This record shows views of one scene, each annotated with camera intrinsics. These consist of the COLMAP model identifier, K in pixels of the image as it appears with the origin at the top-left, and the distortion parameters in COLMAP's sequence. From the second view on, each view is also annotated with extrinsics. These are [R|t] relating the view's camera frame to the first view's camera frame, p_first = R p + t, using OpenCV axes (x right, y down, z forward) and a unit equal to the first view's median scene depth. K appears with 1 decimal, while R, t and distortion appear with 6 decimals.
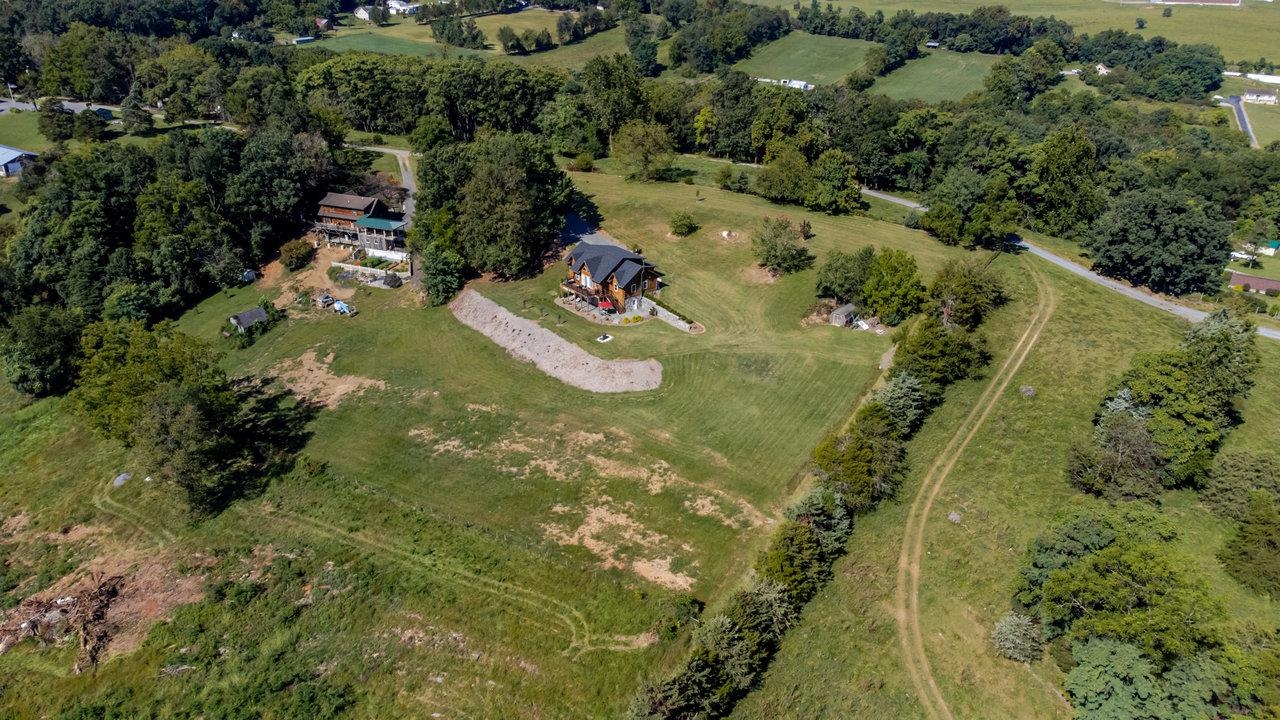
lens RADIAL K [[948.1, 0, 640.0], [0, 948.1, 360.0], [0, 0, 1]] dist [0.045161, -0.001367]
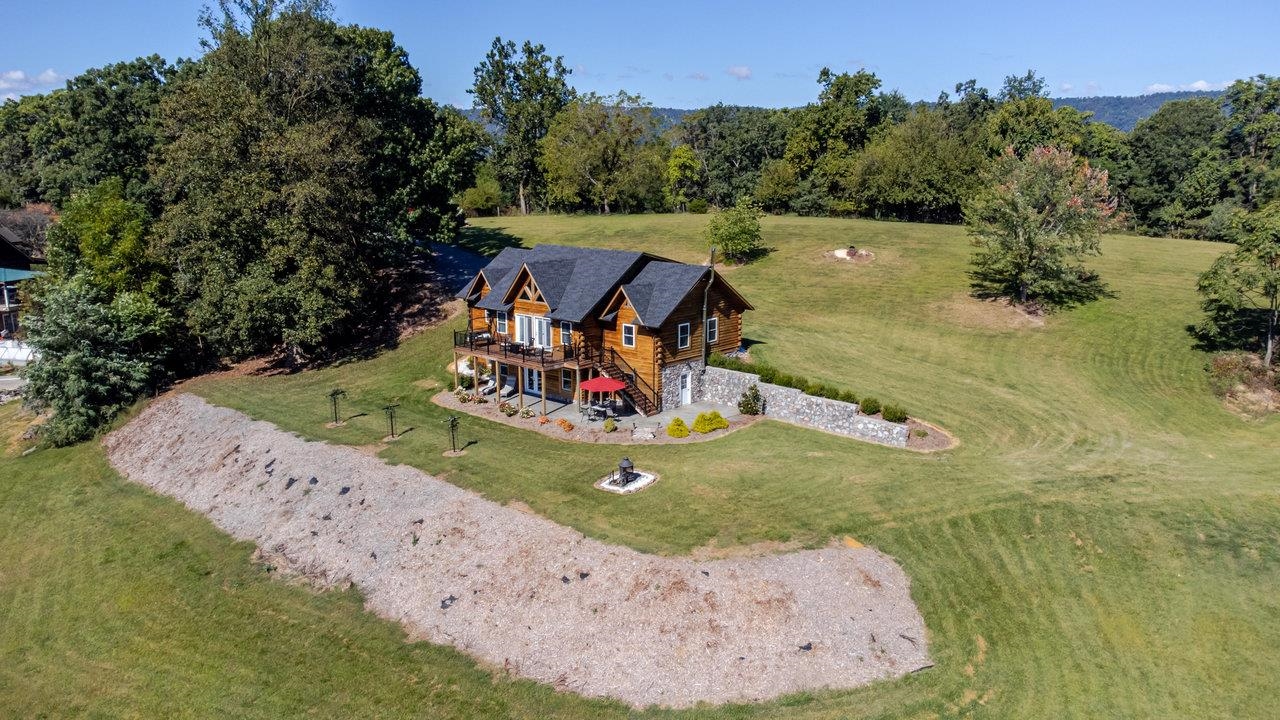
lens RADIAL K [[948.1, 0, 640.0], [0, 948.1, 360.0], [0, 0, 1]] dist [0.045161, -0.001367]
pose [[0.989116, -0.029904, 0.144068, -0.068223], [0.063967, 0.969155, -0.238005, 0.008344], [-0.132507, 0.244630, 0.960520, 0.692335]]
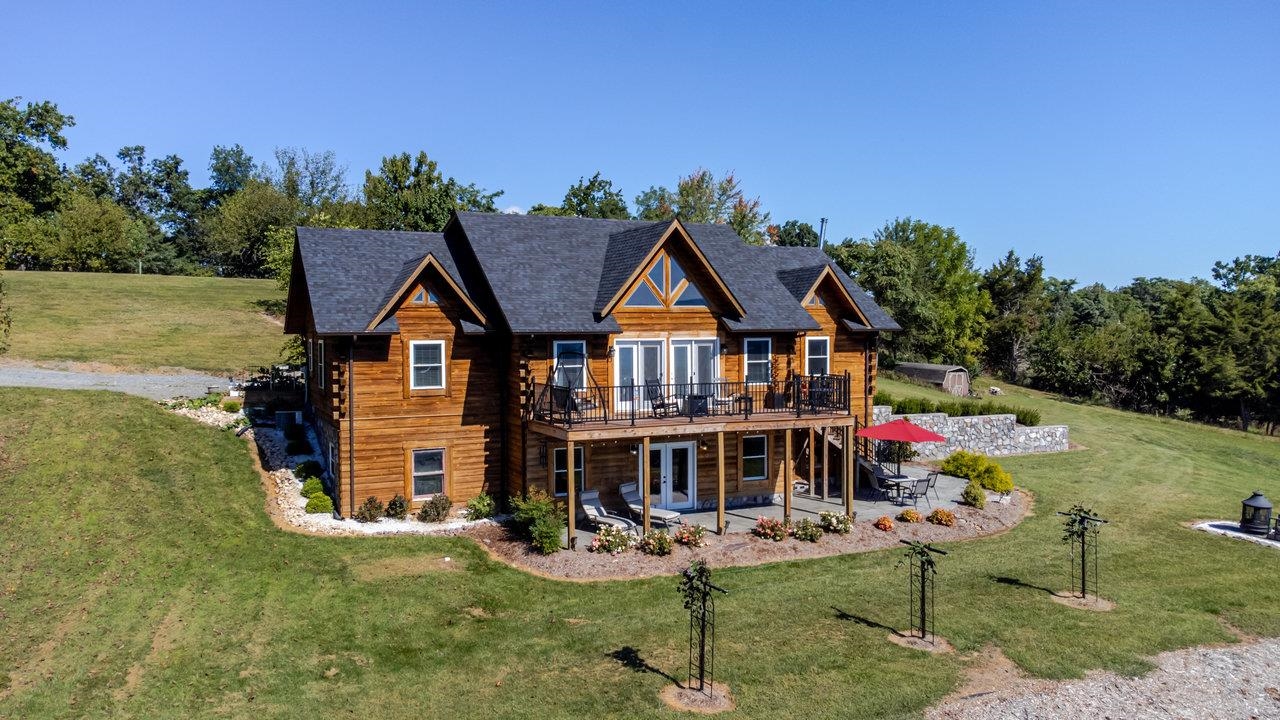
lens RADIAL K [[948.1, 0, 640.0], [0, 948.1, 360.0], [0, 0, 1]] dist [0.045161, -0.001367]
pose [[0.230359, -0.031438, 0.972598, -0.213392], [0.423328, 0.903184, -0.071071, -0.079577], [-0.876201, 0.428100, 0.221365, 0.996341]]
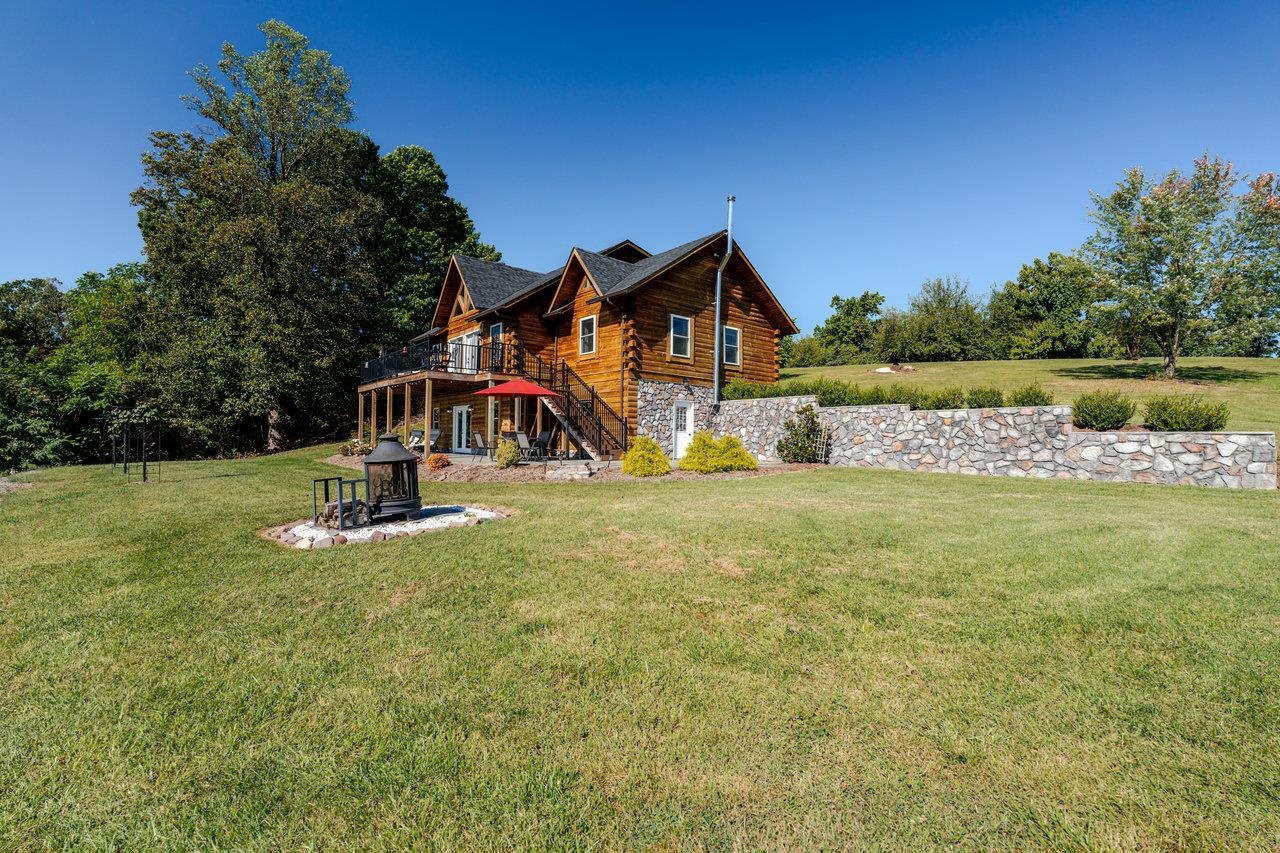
lens RADIAL K [[557.8, 0, 646.7], [0, 557.8, 424.7], [0, 0, 1]] dist [-0.001615, 0.000022]
pose [[0.999339, 0.013767, 0.033652, -0.015951], [0.003124, 0.889614, -0.456702, -0.009318], [-0.036225, 0.456505, 0.888983, 0.911998]]
